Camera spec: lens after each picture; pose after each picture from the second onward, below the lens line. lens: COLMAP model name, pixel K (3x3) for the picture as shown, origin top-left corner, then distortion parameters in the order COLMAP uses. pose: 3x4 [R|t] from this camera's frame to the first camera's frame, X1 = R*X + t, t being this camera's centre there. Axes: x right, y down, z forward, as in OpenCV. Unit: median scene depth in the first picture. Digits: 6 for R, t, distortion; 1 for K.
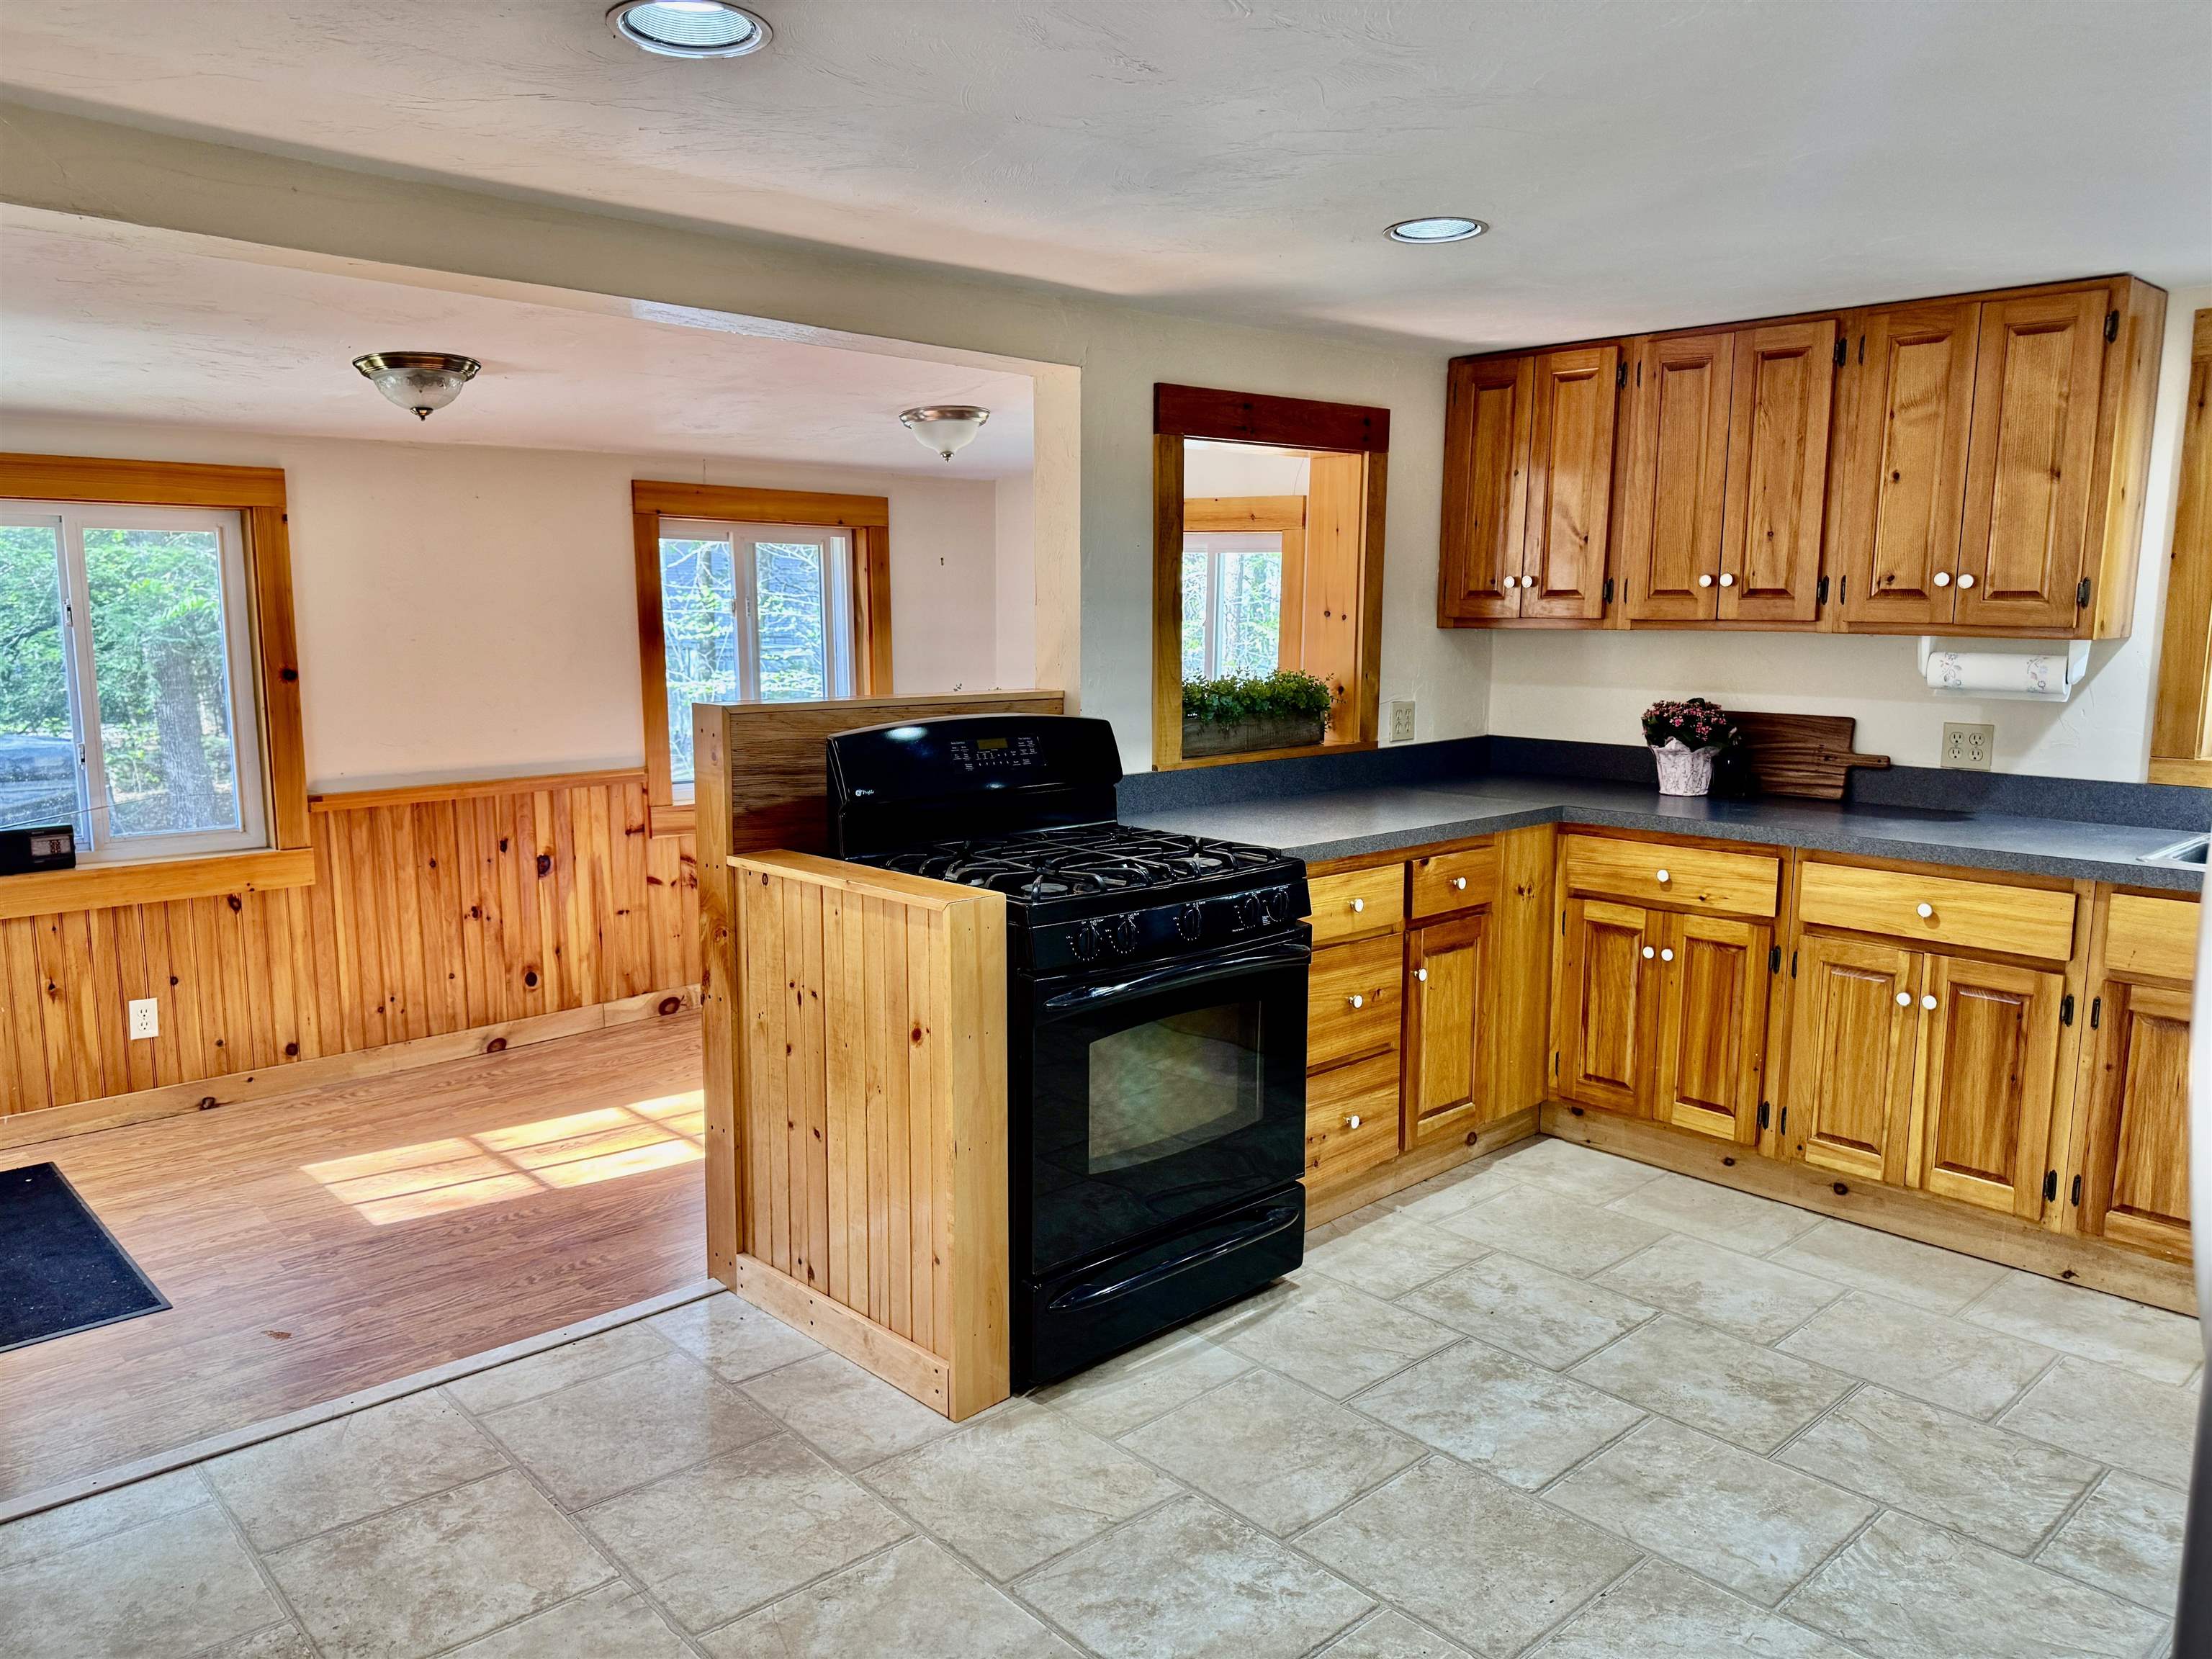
lens RADIAL K [[1573.3, 0, 1110.8], [0, 1573.3, 825.6], [0, 0, 1]] dist [0.067837, -0.088928]
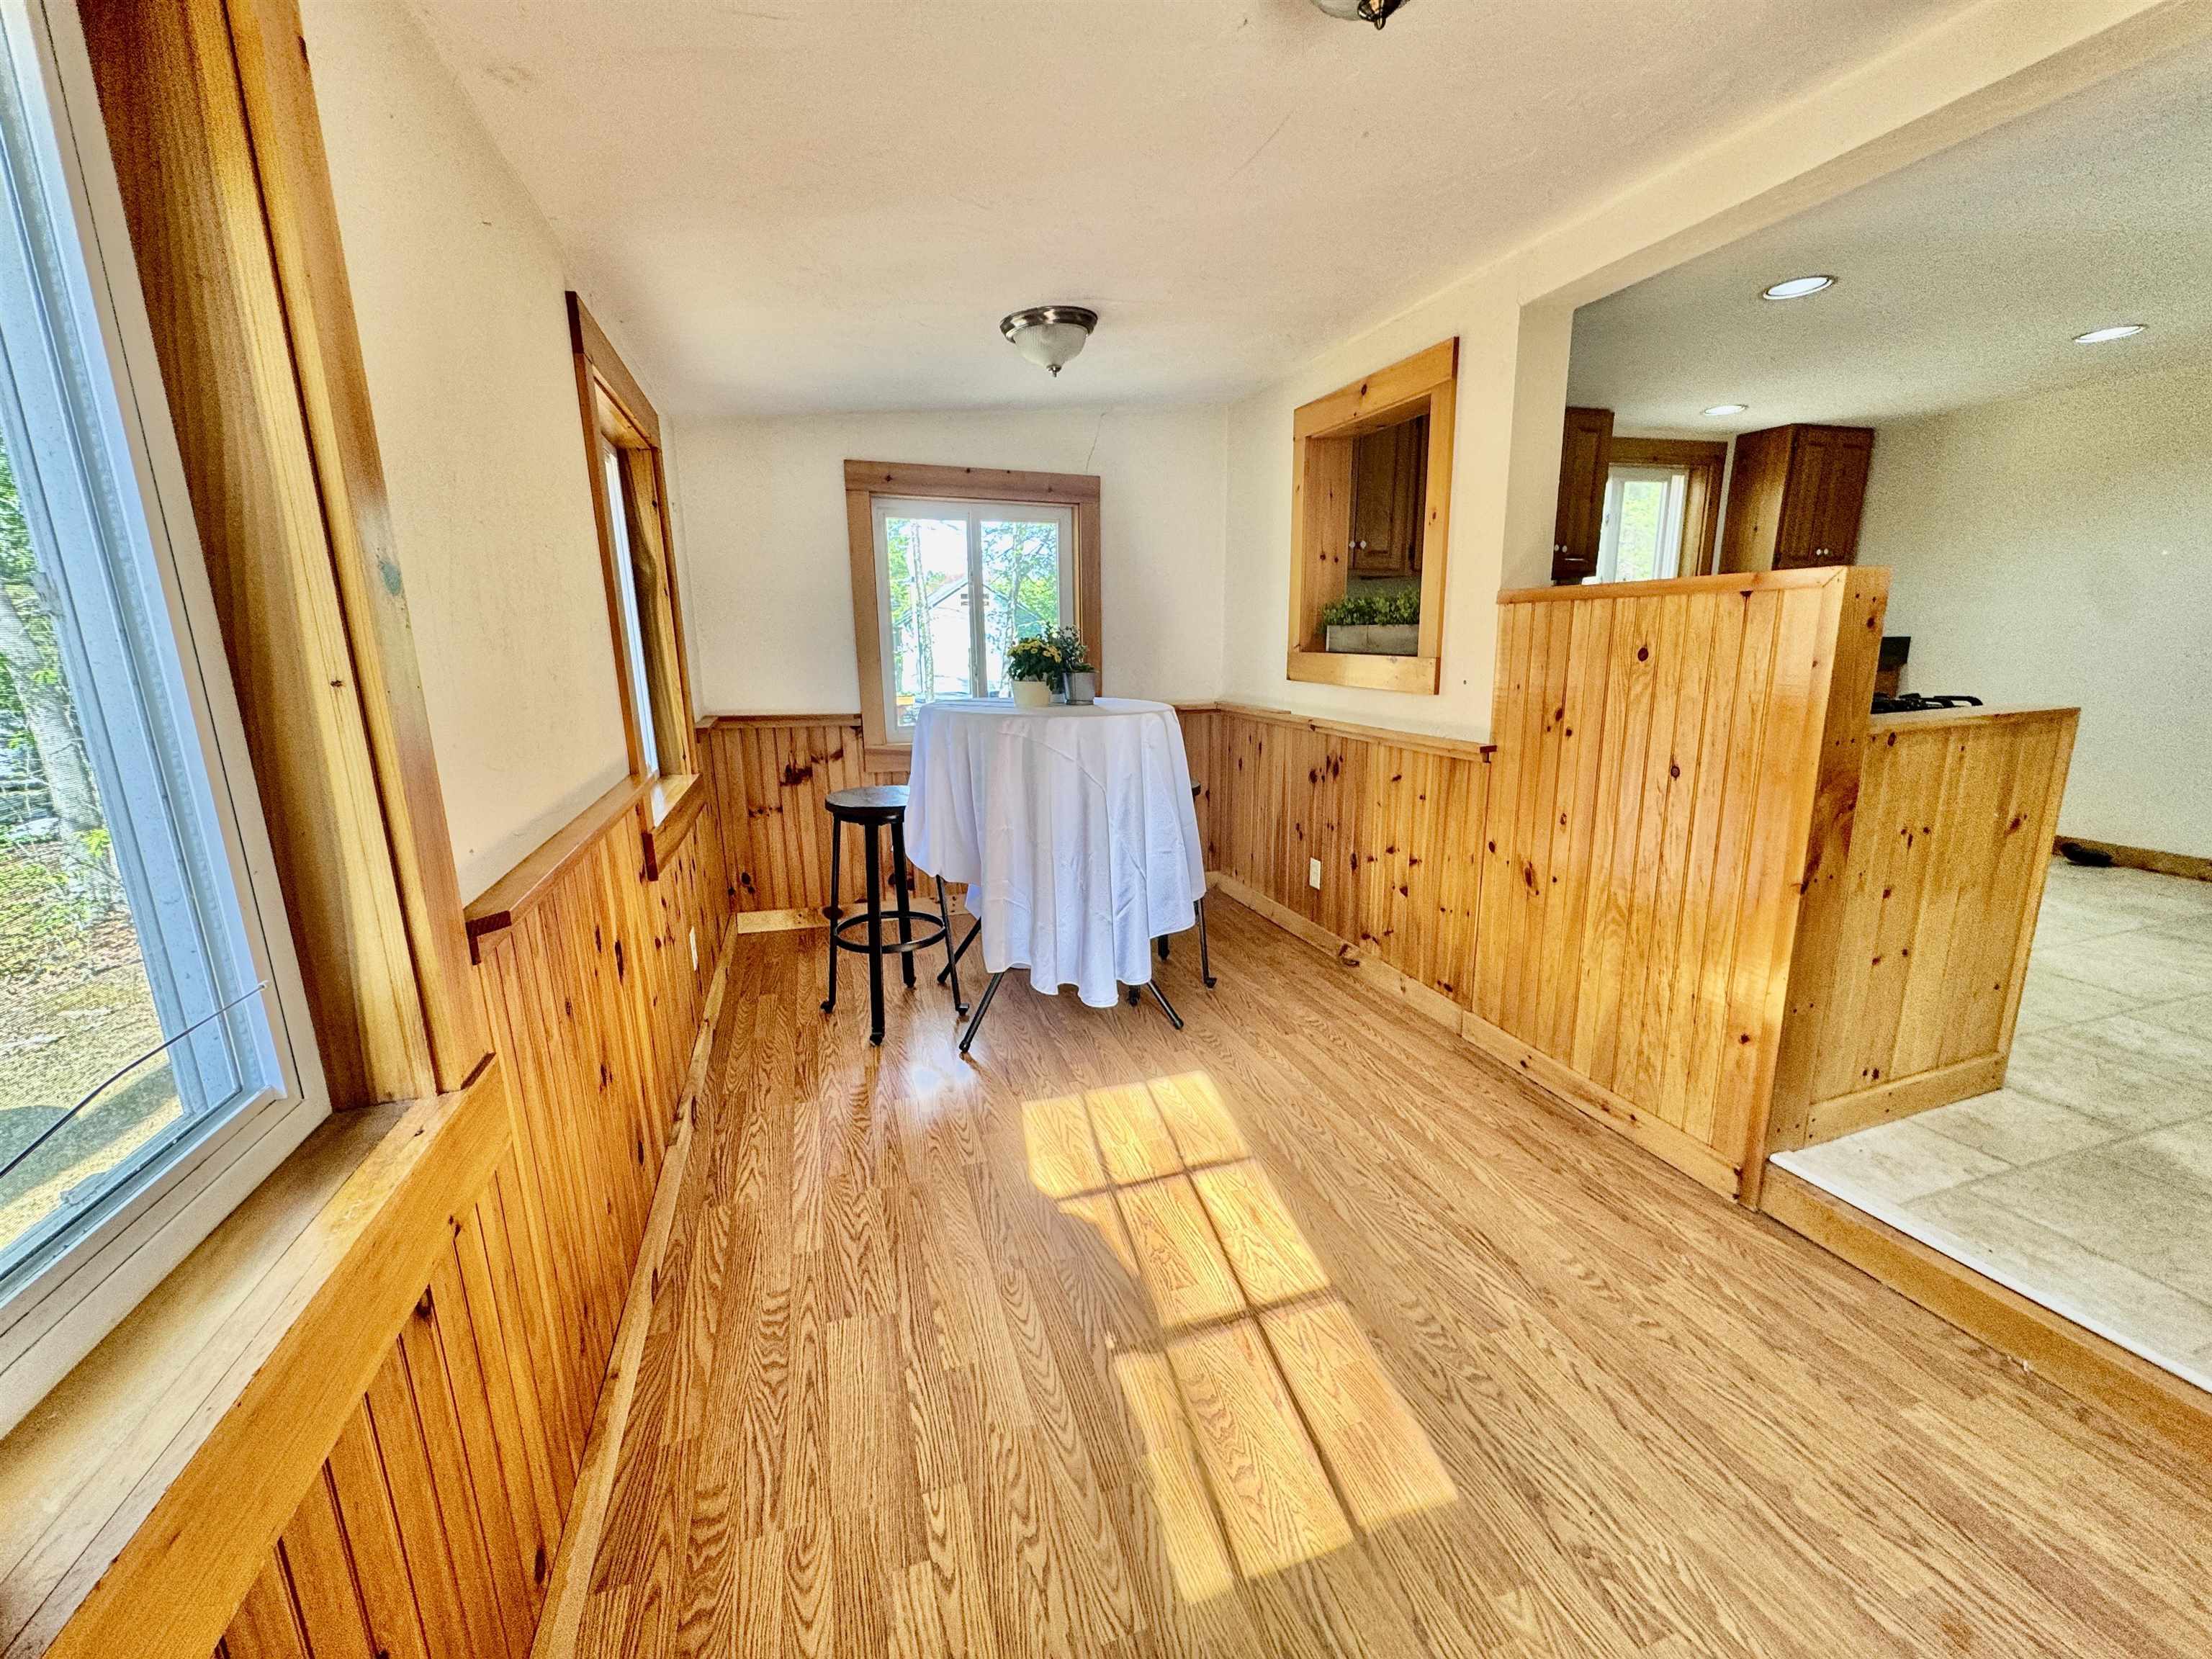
lens RADIAL K [[888.7, 0, 1101.6], [0, 888.7, 818.3], [0, 0, 1]] dist [0.001015, 0.000103]
pose [[0.425973, -0.205836, 0.881010, -0.802721], [0.154733, 0.976003, 0.153216, -0.072278], [-0.891406, 0.071055, 0.447600, 1.002129]]
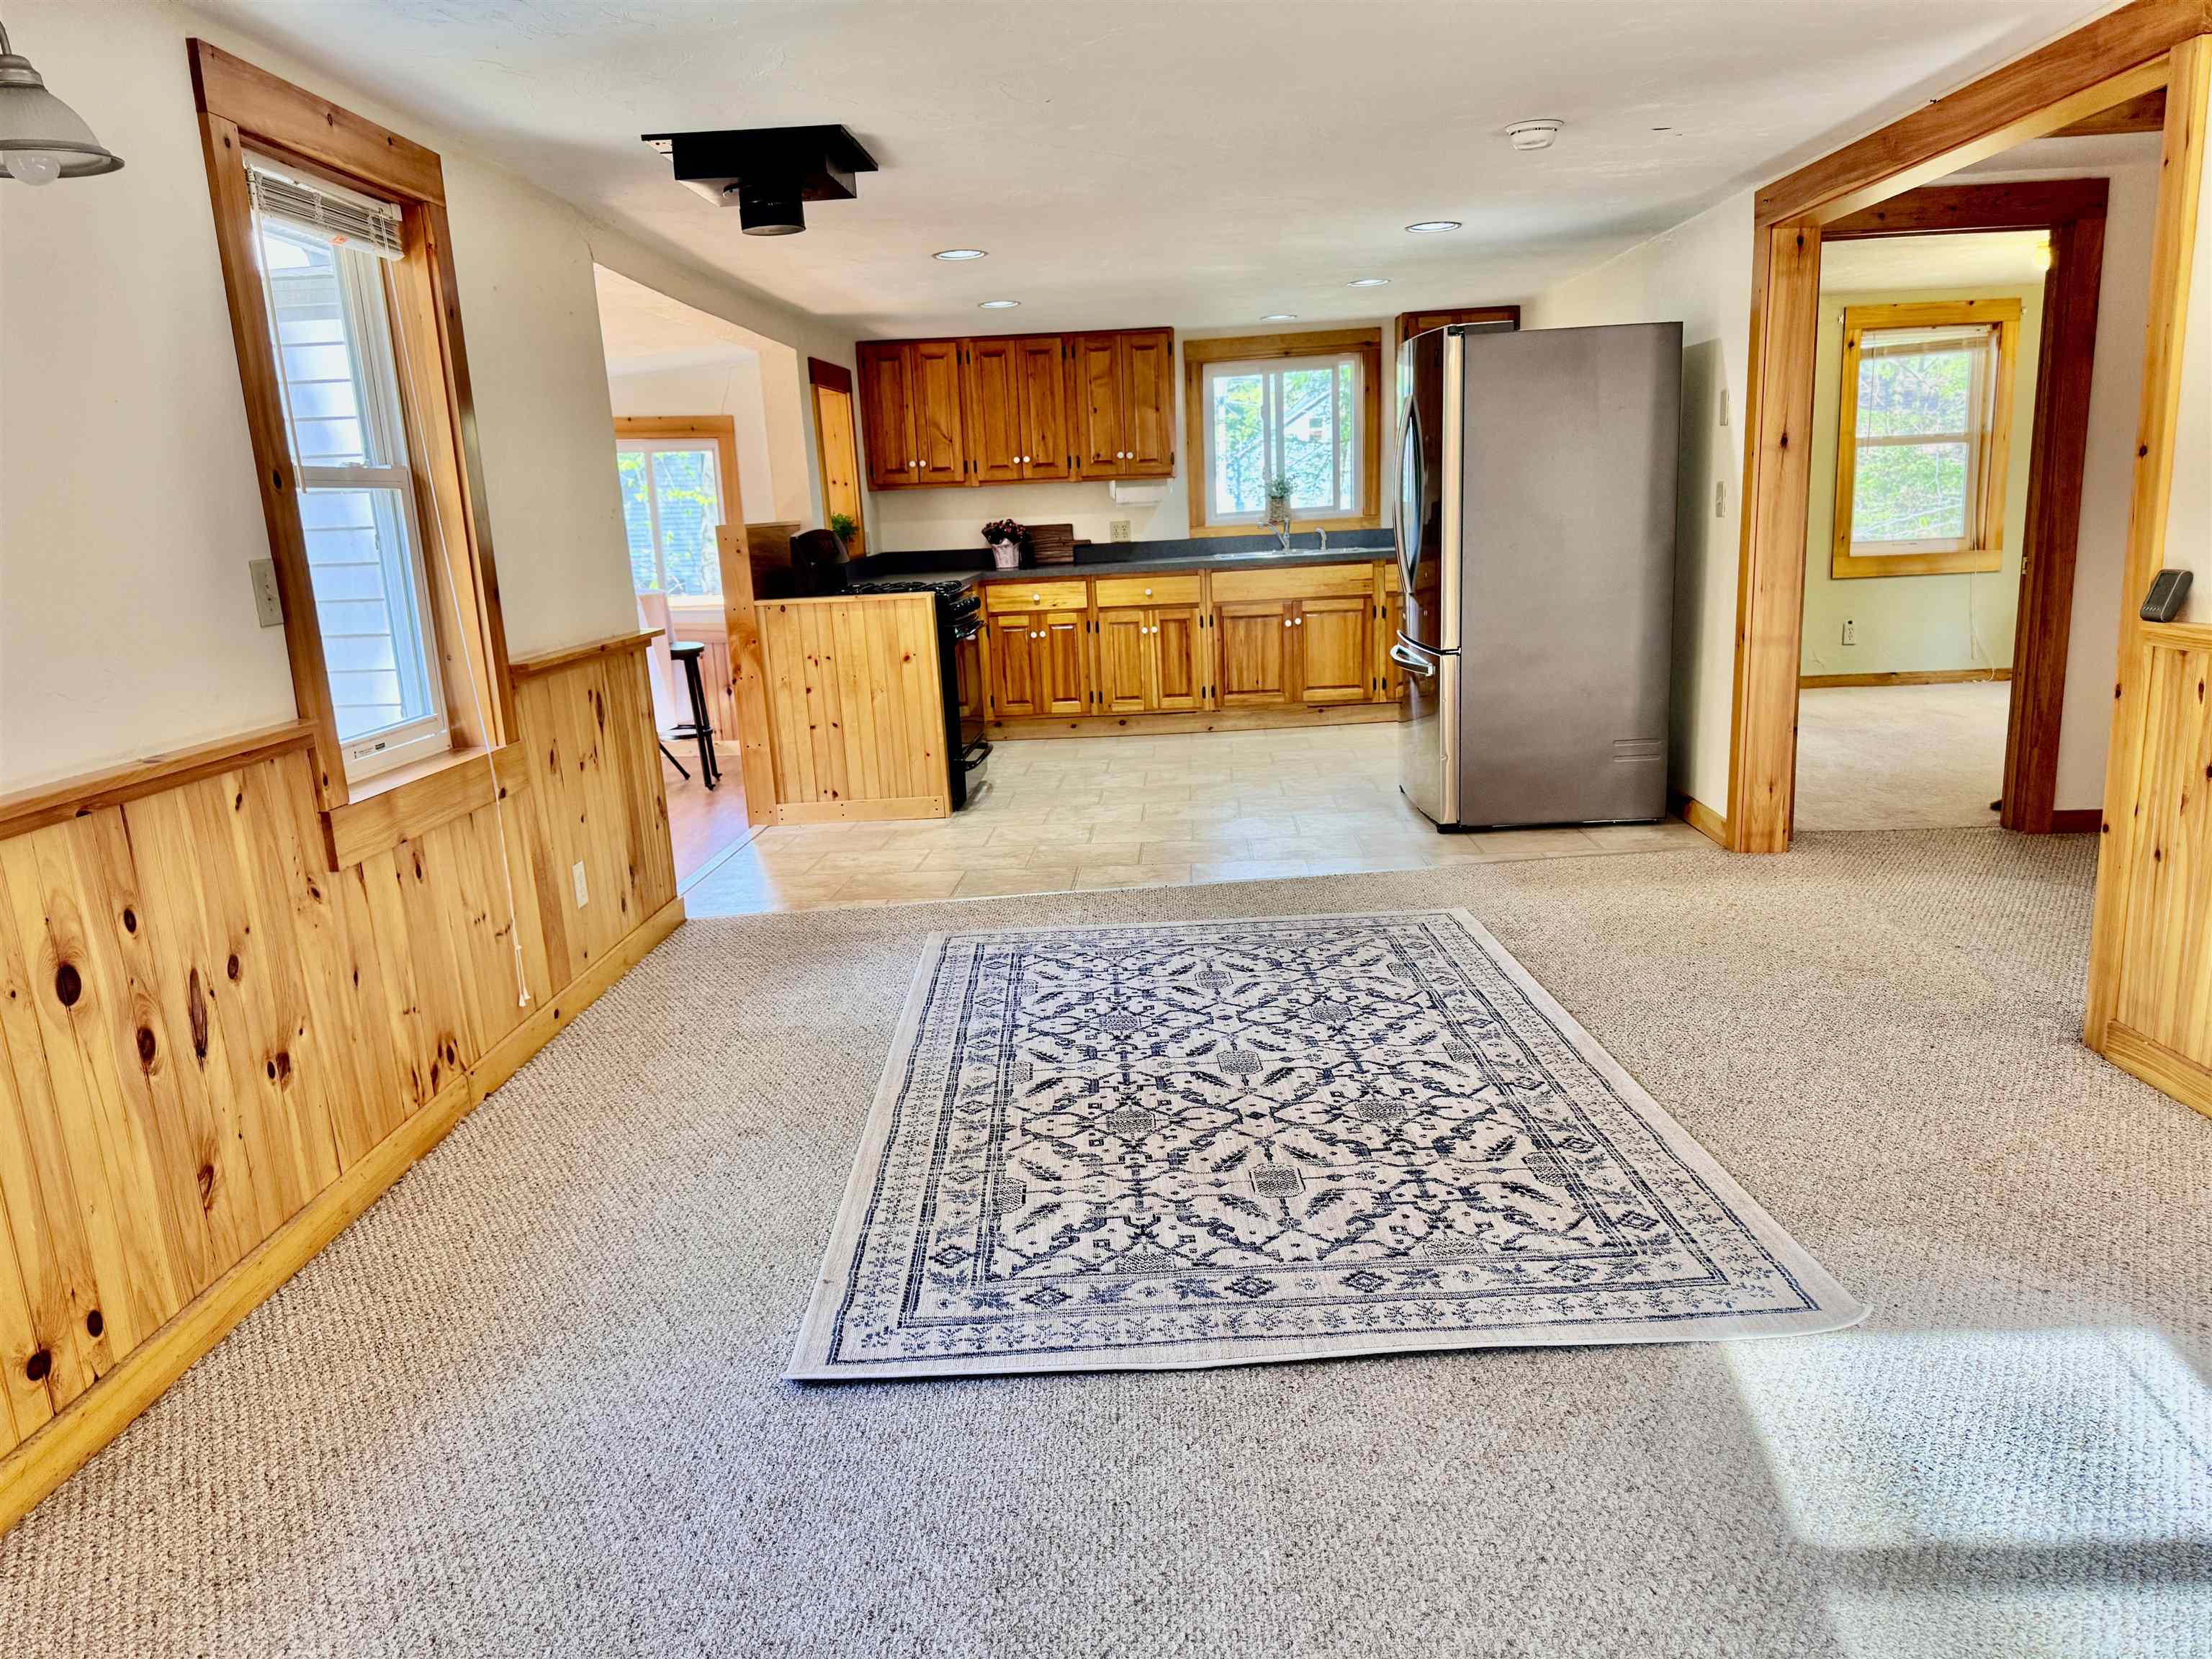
lens RADIAL K [[1528.9, 0, 1106.0], [0, 1528.9, 829.5], [0, 0, 1]] dist [0.144219, -0.000175]
pose [[0.708492, -0.185339, 0.680947, -1.111066], [0.151963, 0.982329, 0.109259, 0.132705], [-0.689164, 0.026070, 0.724136, -0.603764]]
